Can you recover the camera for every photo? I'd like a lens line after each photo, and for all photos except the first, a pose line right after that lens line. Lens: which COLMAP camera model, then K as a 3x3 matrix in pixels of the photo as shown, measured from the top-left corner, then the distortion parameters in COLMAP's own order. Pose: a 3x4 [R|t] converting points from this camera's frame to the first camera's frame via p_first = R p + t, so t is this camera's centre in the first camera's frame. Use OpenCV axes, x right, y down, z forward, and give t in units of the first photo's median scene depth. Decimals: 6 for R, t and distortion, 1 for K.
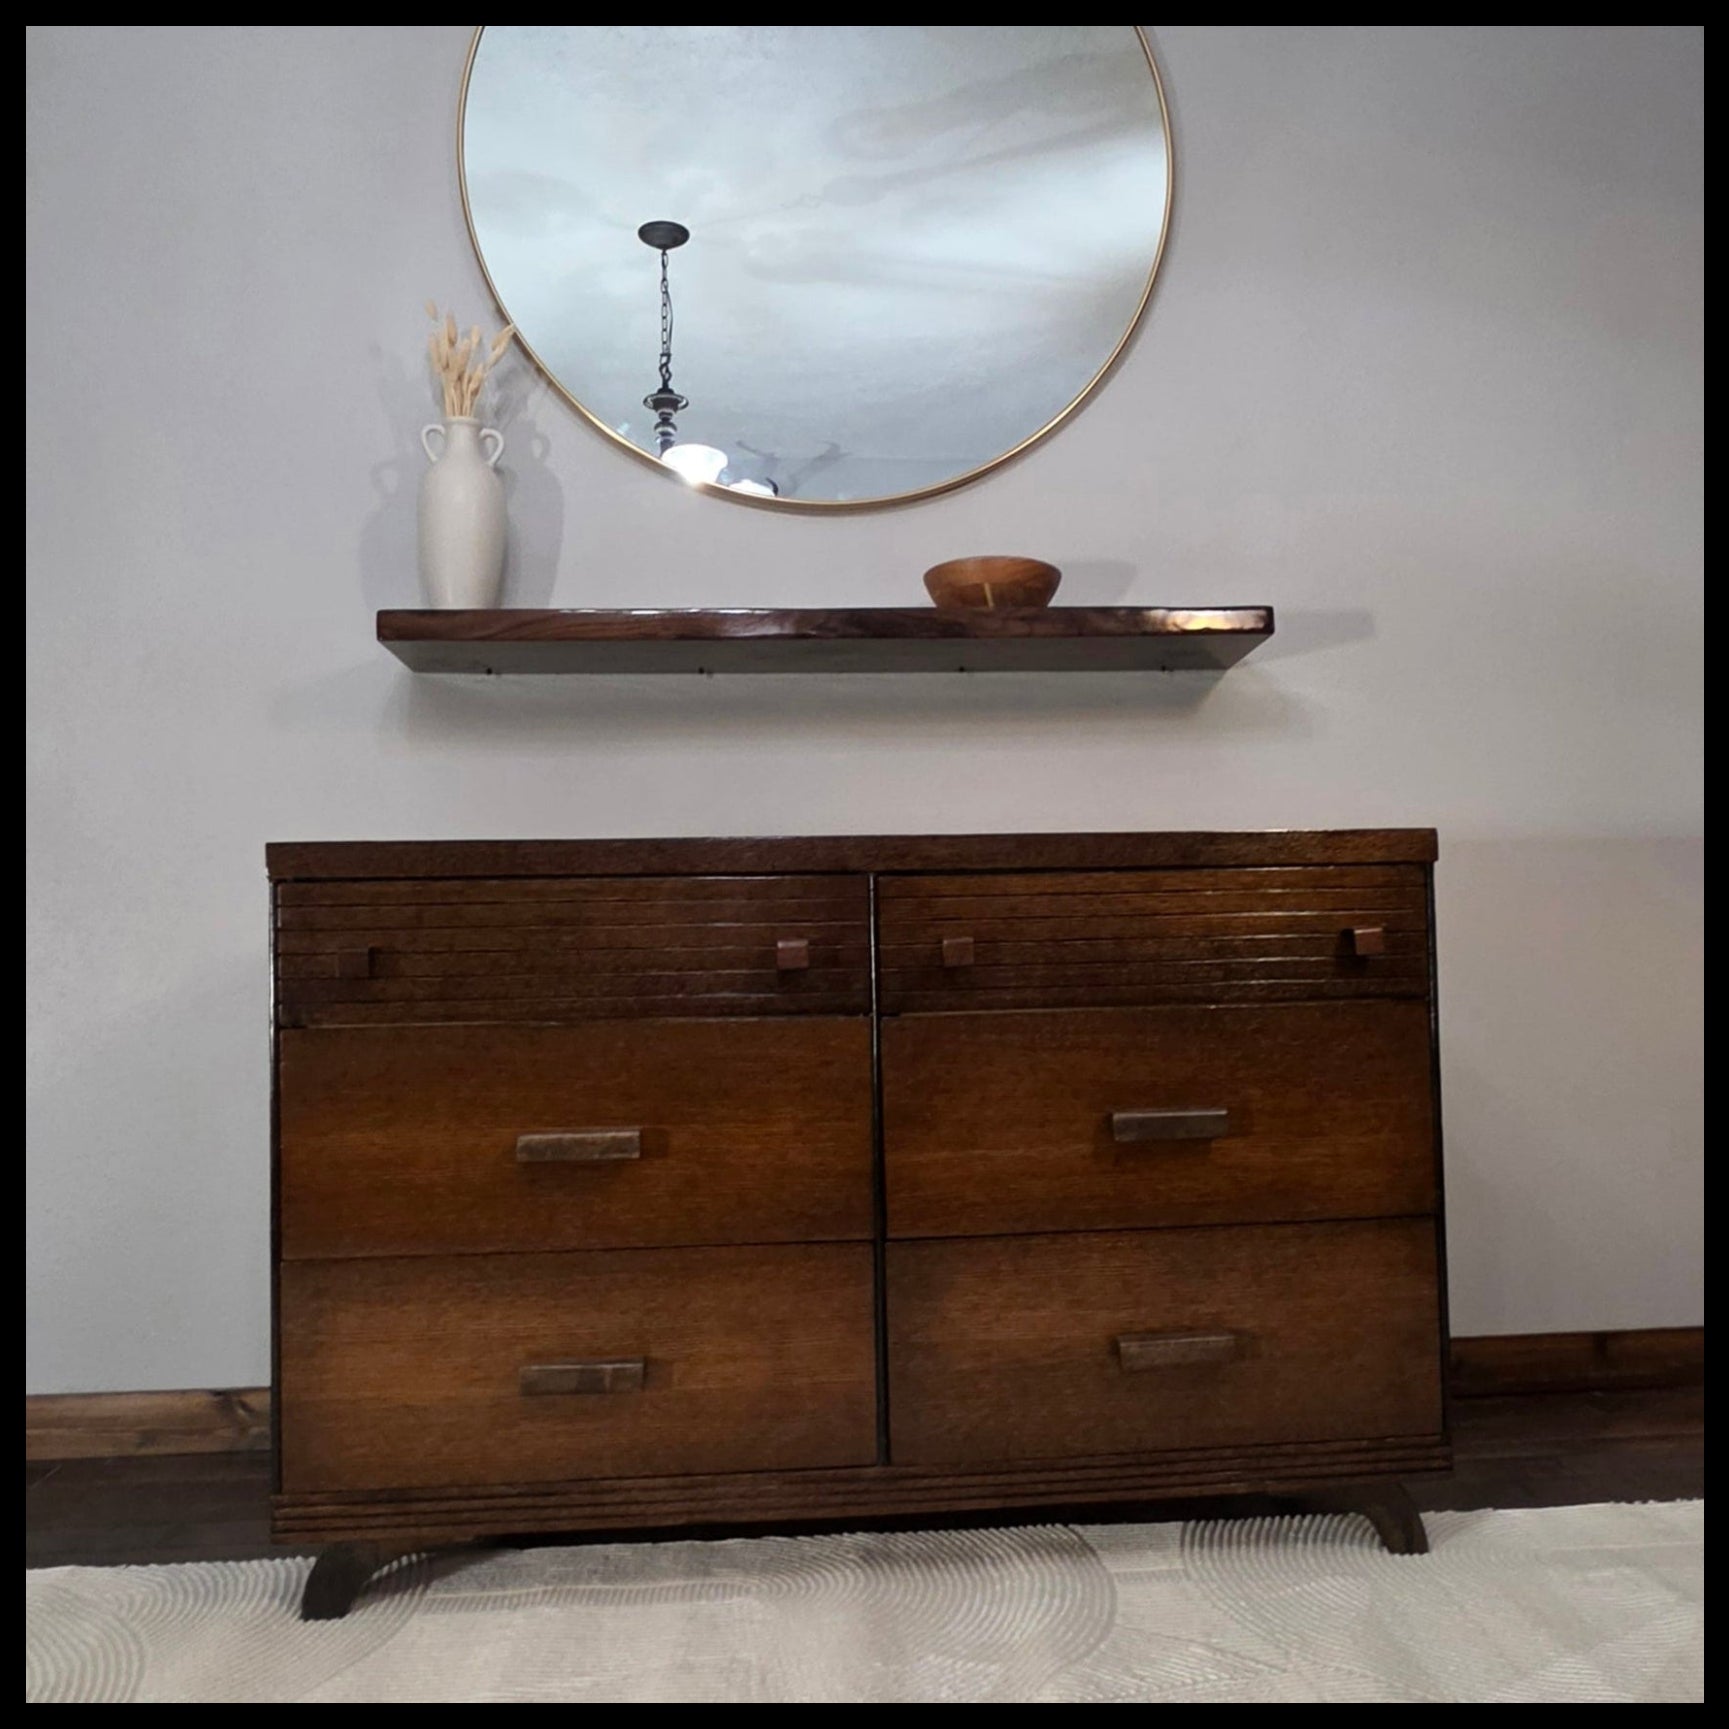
lens RADIAL K [[1476.9, 0, 886.6], [0, 1476.9, 914.6], [0, 0, 1]] dist [-0.001175, 0.002691]
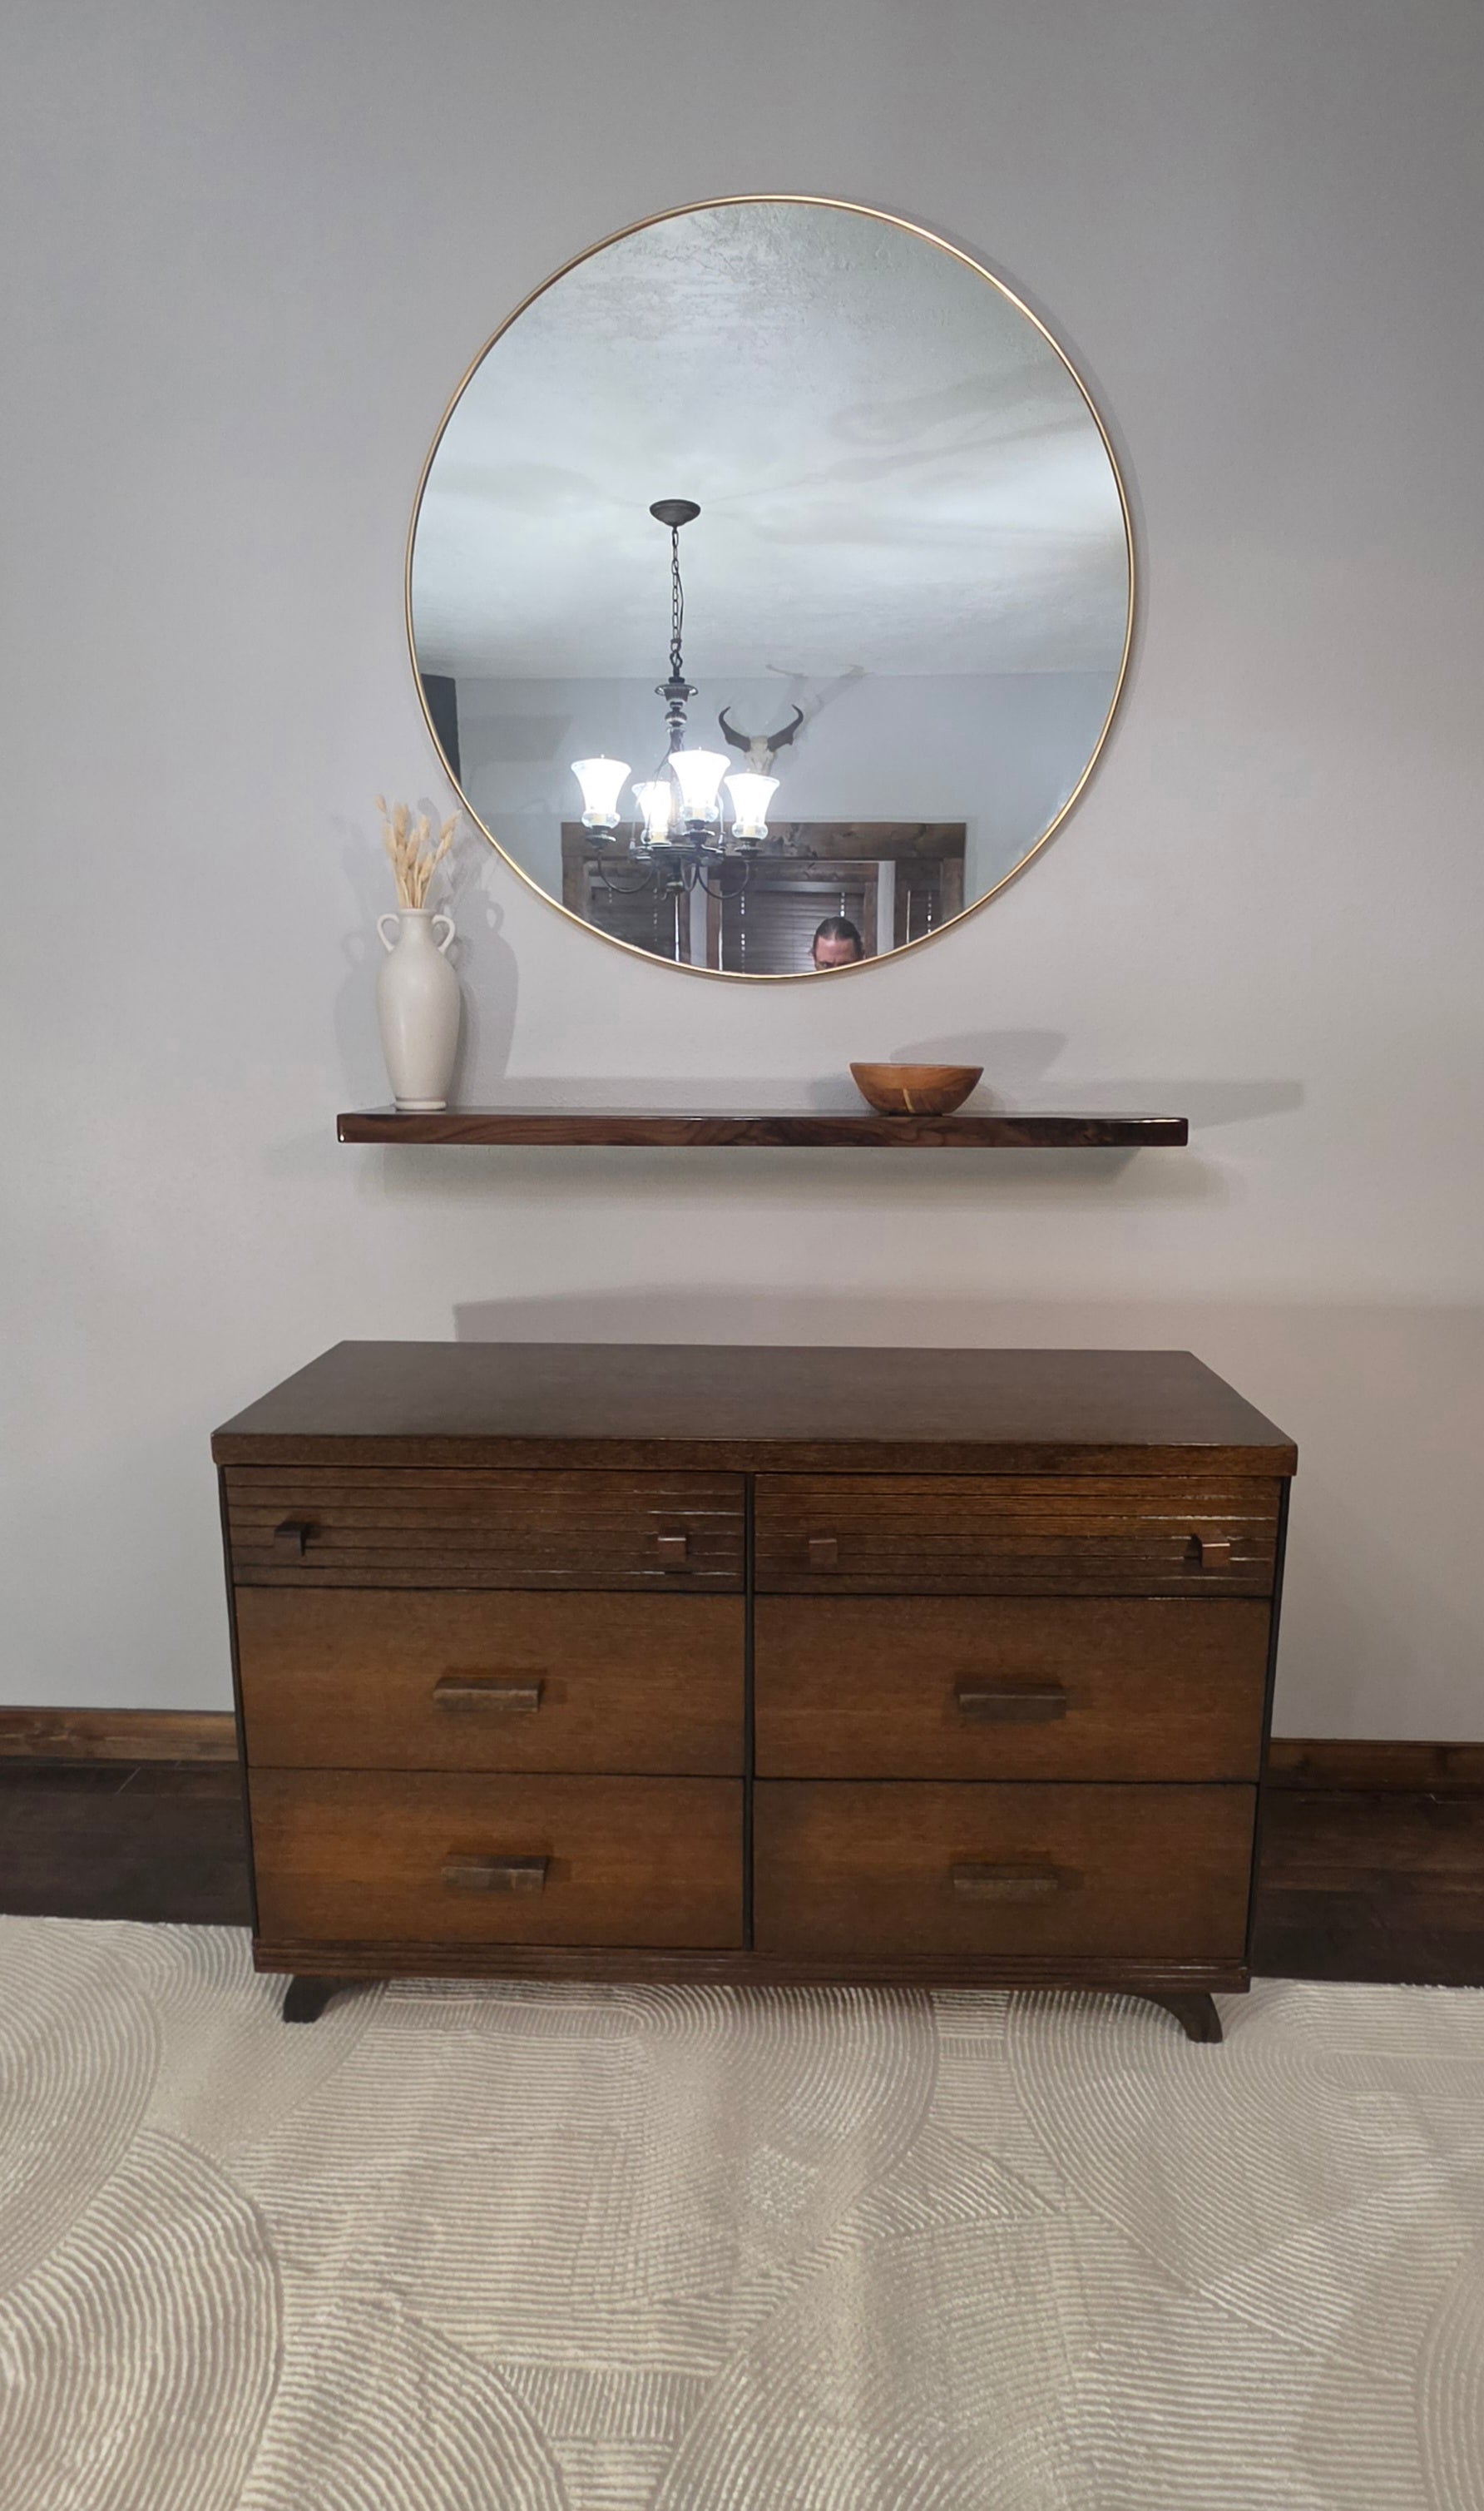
lens RADIAL K [[1277.2, 0, 779.5], [0, 1277.2, 1278.4], [0, 0, 1]] dist [-0.002651, -0.001750]
pose [[0.993102, 0.046448, -0.107666, 0.105925], [-0.022470, 0.976567, 0.214036, -0.364365], [0.115084, -0.210140, 0.970874, 0.120275]]
